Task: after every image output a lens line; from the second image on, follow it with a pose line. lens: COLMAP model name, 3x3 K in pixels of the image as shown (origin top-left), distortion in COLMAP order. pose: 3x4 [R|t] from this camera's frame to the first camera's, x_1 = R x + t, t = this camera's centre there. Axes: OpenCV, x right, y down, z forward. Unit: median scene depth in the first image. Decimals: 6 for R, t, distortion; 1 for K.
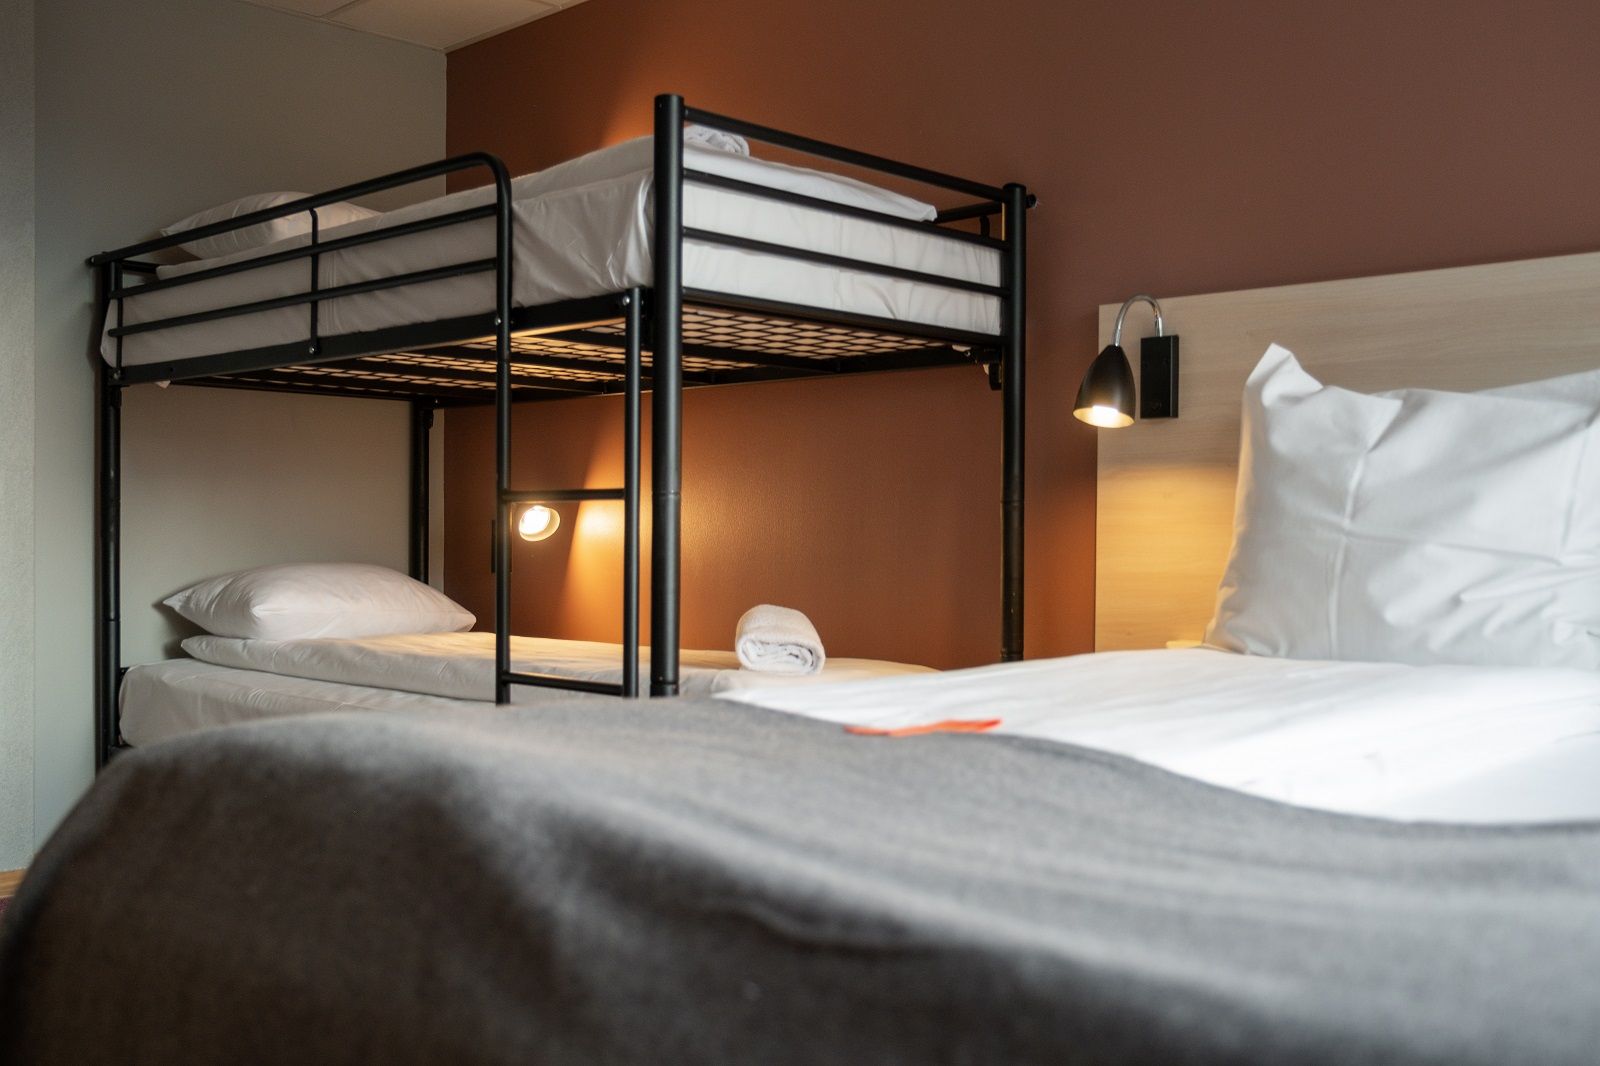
lens RADIAL K [[1556.7, 0, 800.4], [0, 1556.7, 530.4], [0, 0, 1]] dist [-0.020126, 0.000000]
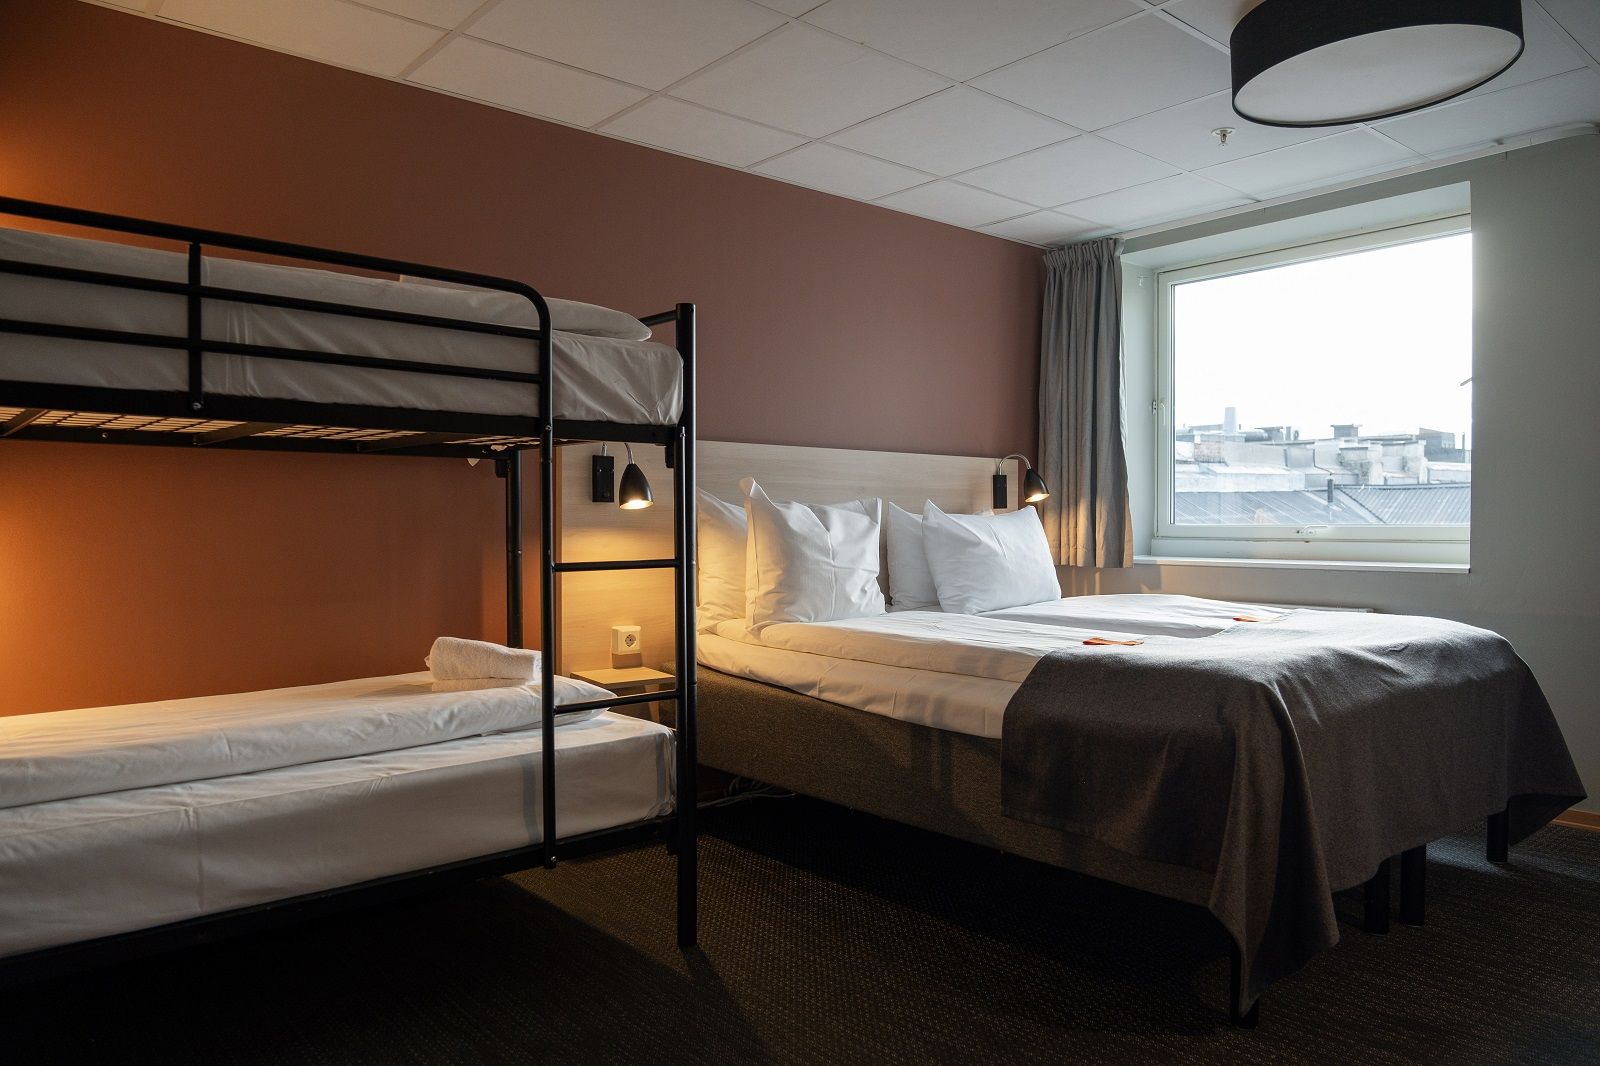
lens RADIAL K [[1113.1, 0, 800.8], [0, 1113.1, 534.2], [0, 0, 1]] dist [-0.011982, -0.002780]
pose [[0.094377, -0.019527, 0.995345, -1.105925], [0.002816, 0.999809, 0.019348, -0.066039], [-0.995533, 0.000977, 0.094414, 0.728878]]
